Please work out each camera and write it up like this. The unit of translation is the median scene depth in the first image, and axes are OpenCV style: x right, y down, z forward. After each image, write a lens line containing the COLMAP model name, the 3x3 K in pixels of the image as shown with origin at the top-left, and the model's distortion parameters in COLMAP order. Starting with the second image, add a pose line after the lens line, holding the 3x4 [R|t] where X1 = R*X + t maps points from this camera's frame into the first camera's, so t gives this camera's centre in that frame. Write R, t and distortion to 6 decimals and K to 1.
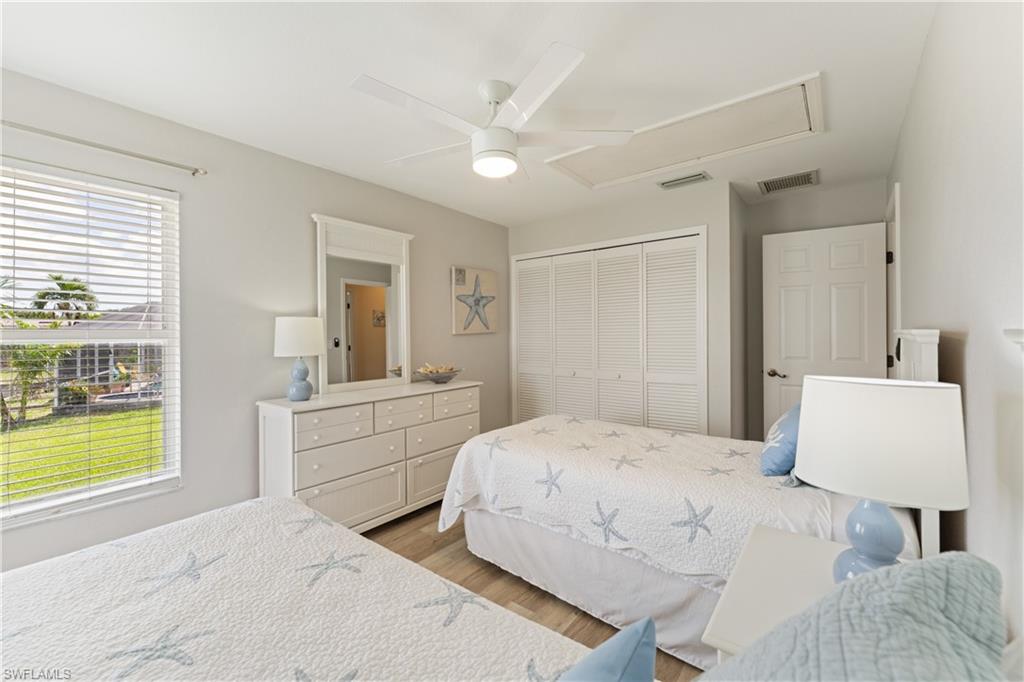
lens RADIAL K [[410.7, 0, 504.6], [0, 410.7, 336.3], [0, 0, 1]] dist [0.000487, 0.000181]
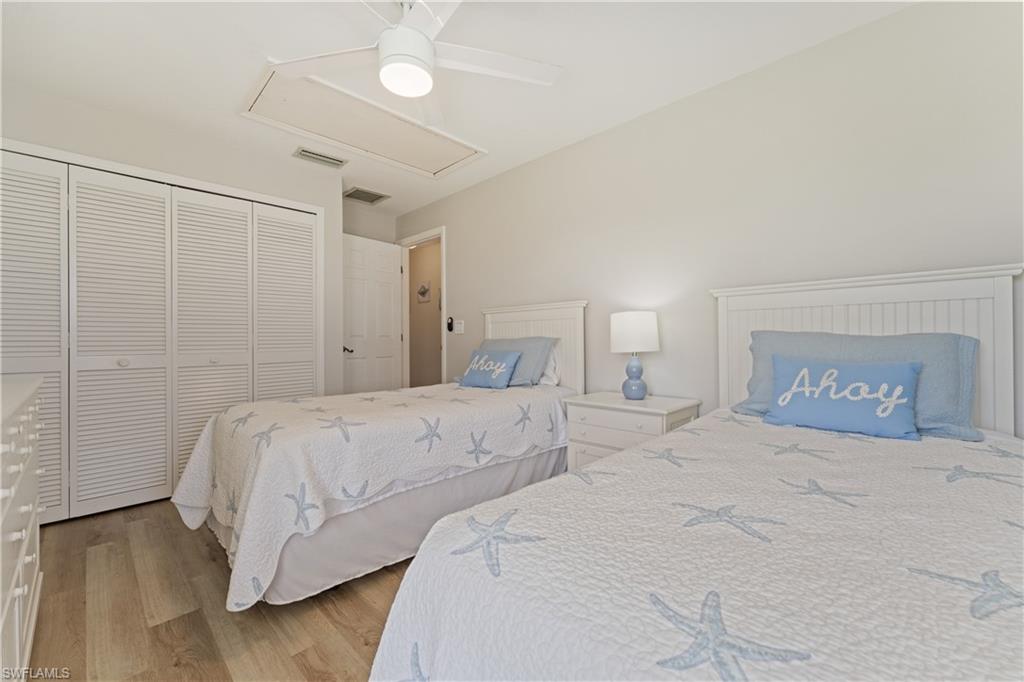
lens RADIAL K [[410.7, 0, 504.1], [0, 410.7, 343.7], [0, 0, 1]] dist [0.000487, 0.000181]
pose [[0.101635, 0.000958, 0.994821, -0.680836], [0.008286, 0.999964, -0.001810, 0.111325], [-0.994787, 0.008427, 0.101624, 0.577045]]
